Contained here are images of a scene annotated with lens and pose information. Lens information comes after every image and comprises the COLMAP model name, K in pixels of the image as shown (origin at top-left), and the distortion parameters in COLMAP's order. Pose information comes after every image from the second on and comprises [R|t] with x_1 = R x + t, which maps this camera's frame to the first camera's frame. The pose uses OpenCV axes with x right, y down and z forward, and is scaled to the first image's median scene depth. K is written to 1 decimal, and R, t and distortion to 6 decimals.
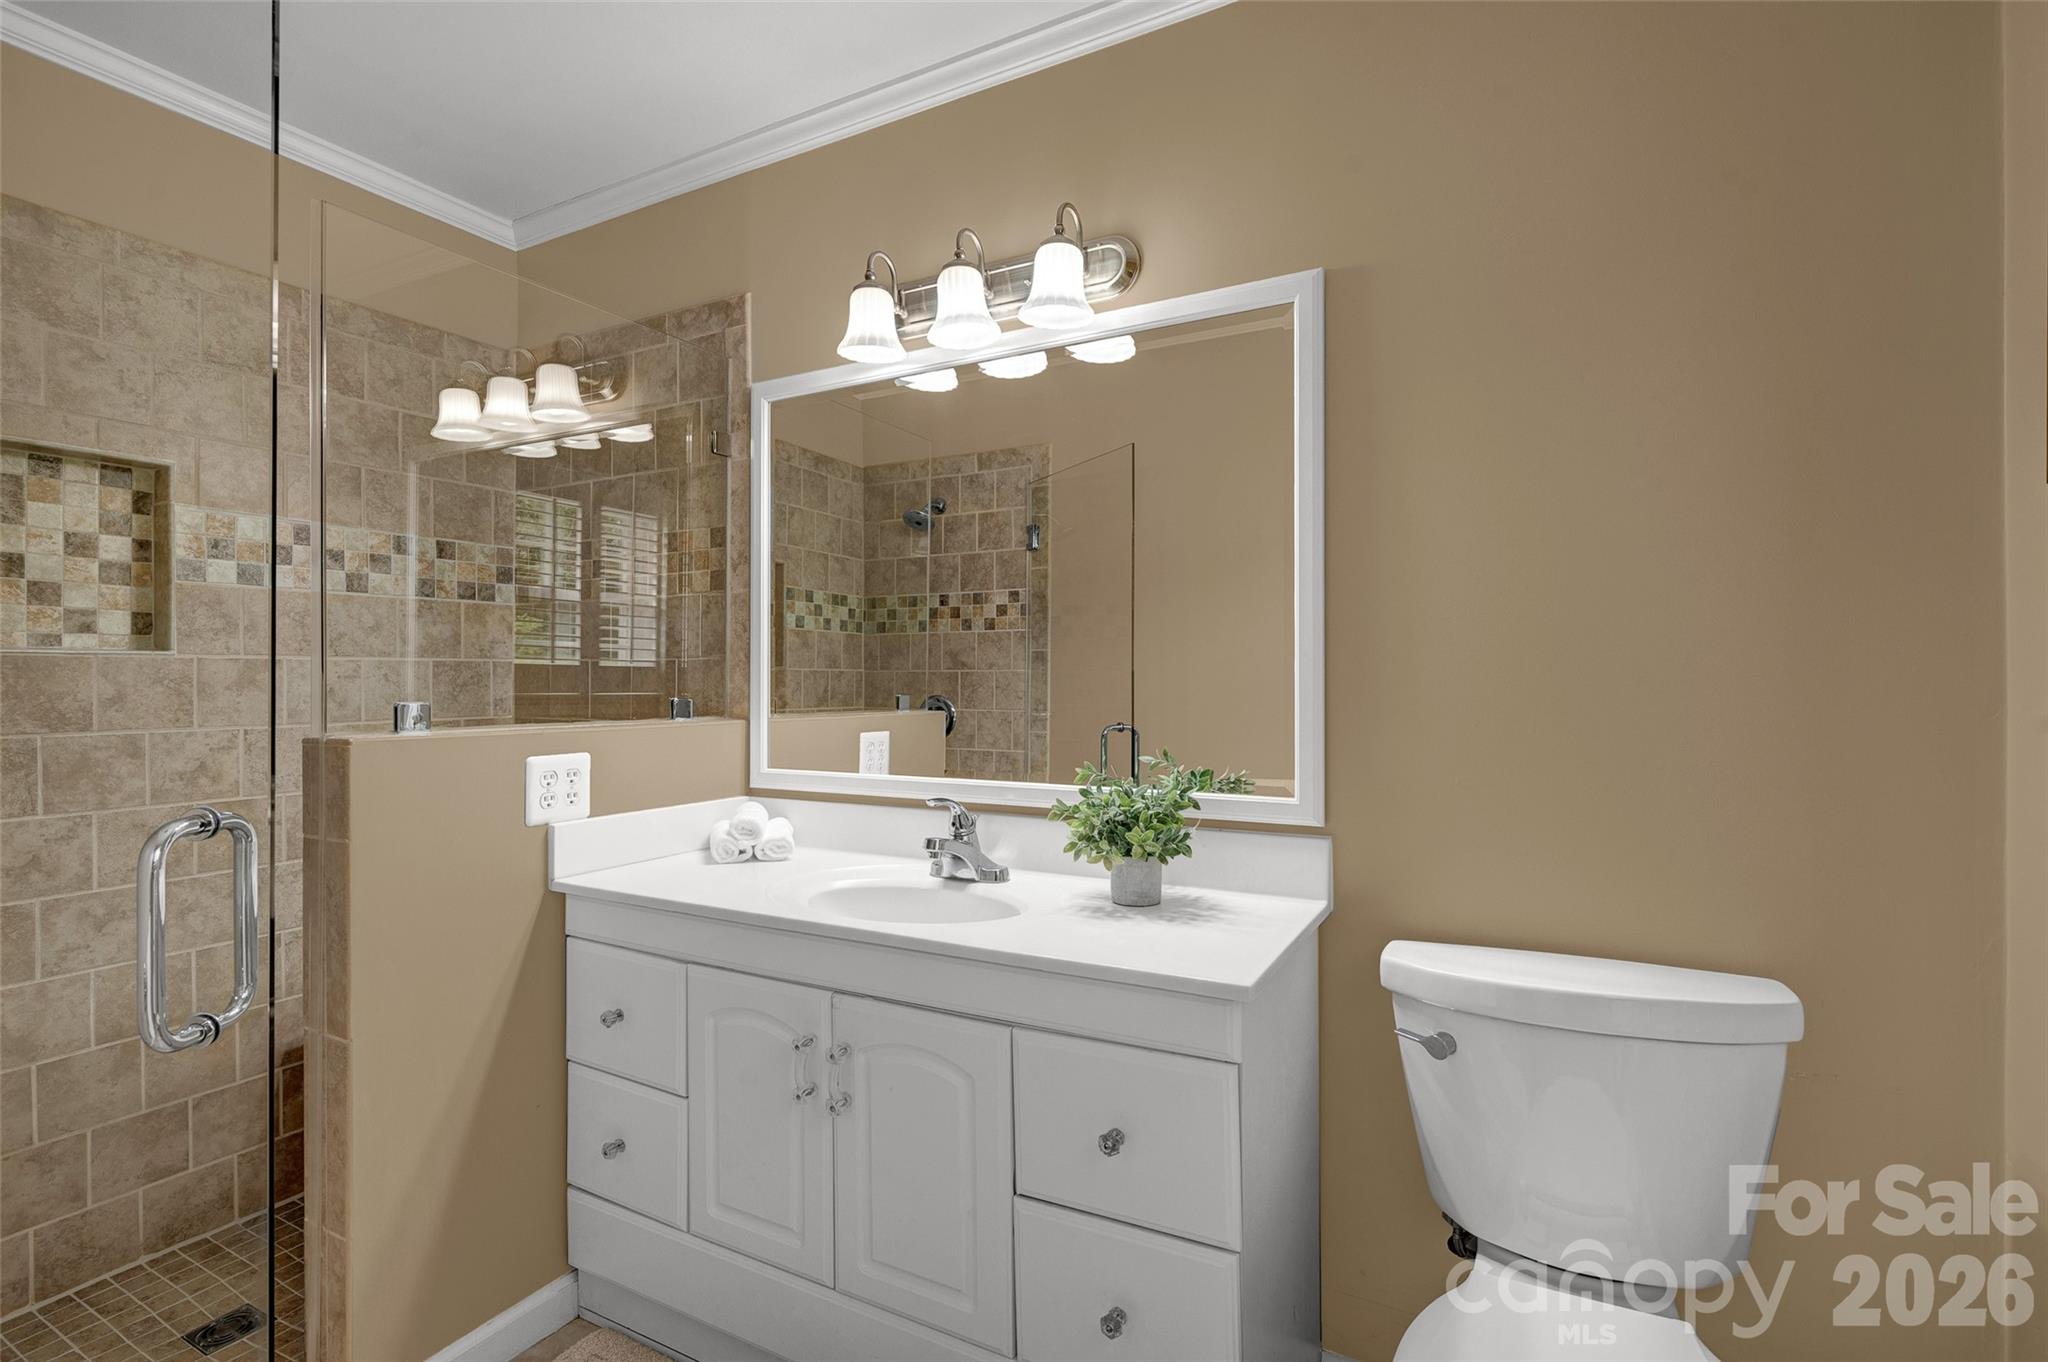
lens RADIAL K [[957.7, 0, 1047.3], [0, 957.7, 679.6], [0, 0, 1]] dist [-0.000796, -0.000311]
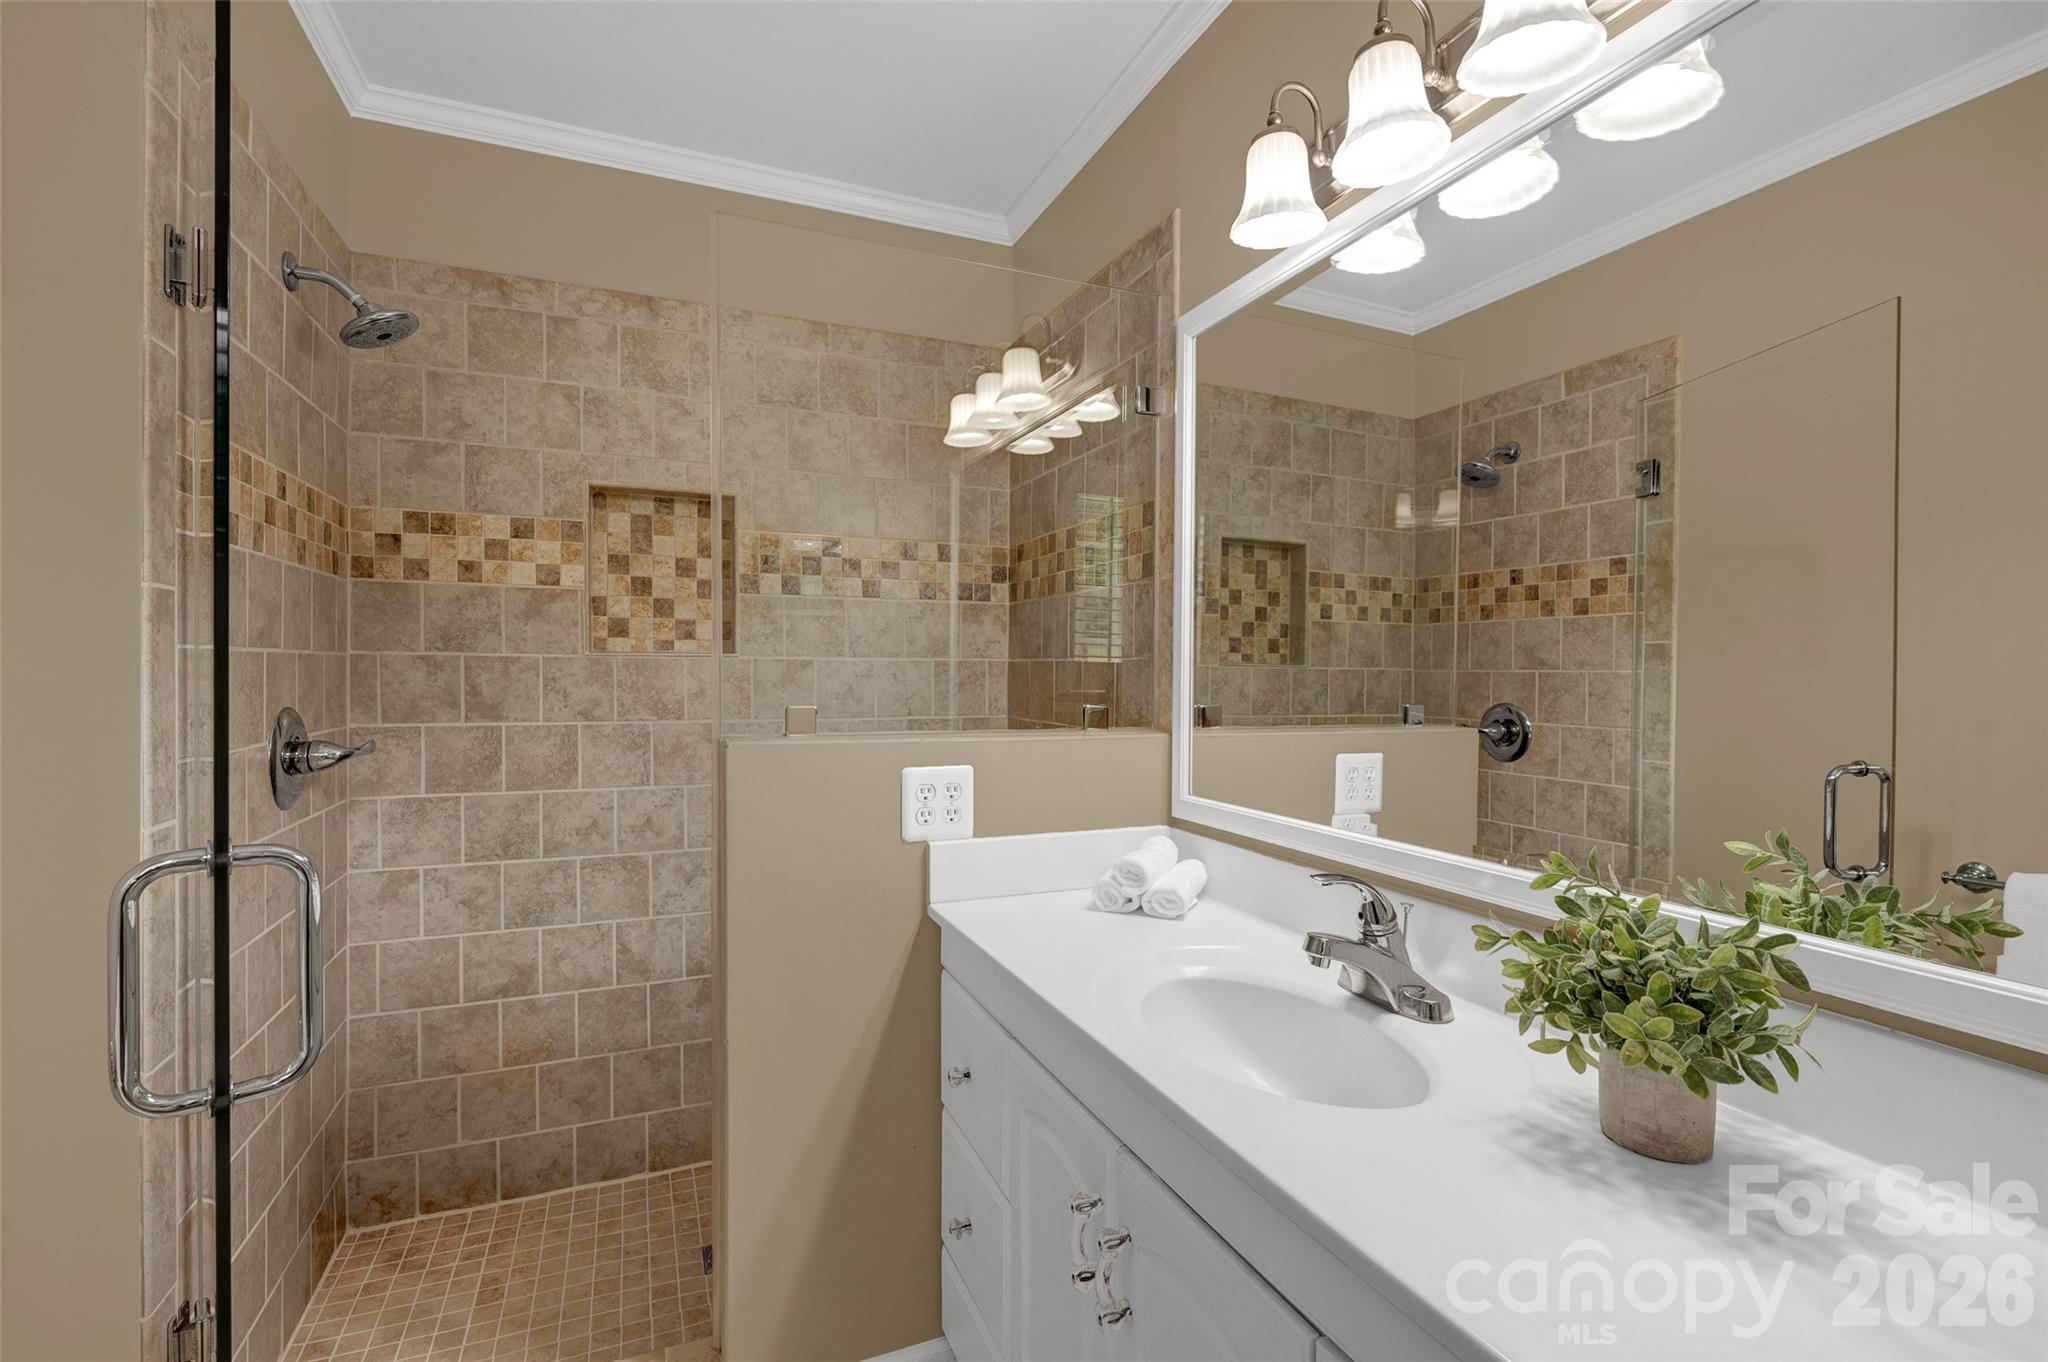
lens RADIAL K [[957.7, 0, 1047.3], [0, 957.7, 679.6], [0, 0, 1]] dist [-0.000796, -0.000311]
pose [[0.786589, 0.011579, -0.617368, 0.108705], [-0.007459, 0.999929, 0.009251, -0.010782], [0.617431, -0.002672, 0.786620, 0.292920]]
